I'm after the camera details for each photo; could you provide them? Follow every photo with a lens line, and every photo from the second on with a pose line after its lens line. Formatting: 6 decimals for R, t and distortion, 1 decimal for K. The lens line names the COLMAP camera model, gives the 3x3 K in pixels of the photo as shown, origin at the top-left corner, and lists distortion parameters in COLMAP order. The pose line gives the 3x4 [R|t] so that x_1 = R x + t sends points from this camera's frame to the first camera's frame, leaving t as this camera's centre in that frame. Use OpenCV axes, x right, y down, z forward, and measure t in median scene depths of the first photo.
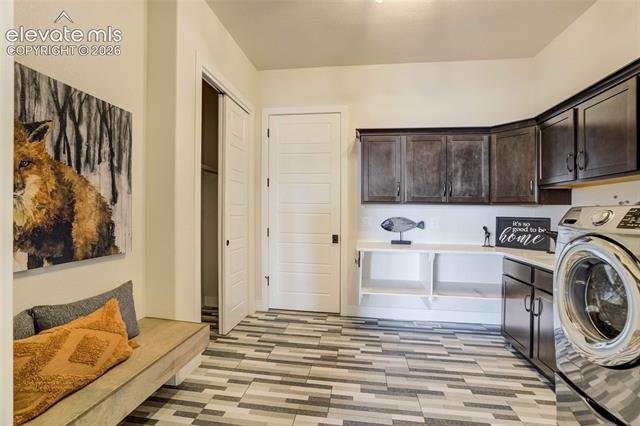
lens RADIAL K [[295.6, 0, 319.3], [0, 295.6, 215.5], [0, 0, 1]] dist [-0.032347, 0.005811]
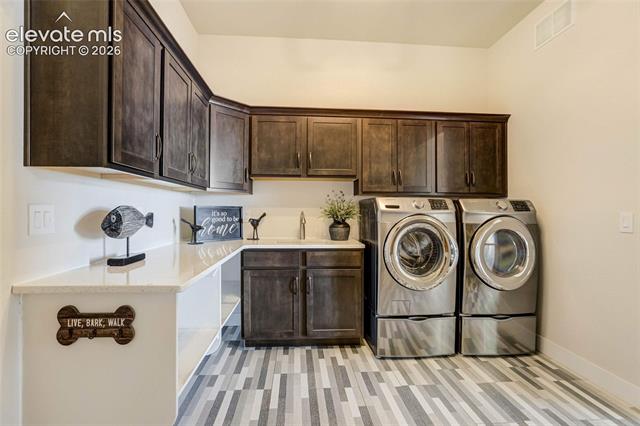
lens RADIAL K [[295.6, 0, 319.7], [0, 295.6, 209.5], [0, 0, 1]] dist [-0.032347, 0.005811]
pose [[-0.215388, -0.011462, 0.976461, -0.281358], [-0.006640, 0.999925, 0.010273, 0.005344], [-0.976506, -0.004271, -0.215448, 0.927880]]
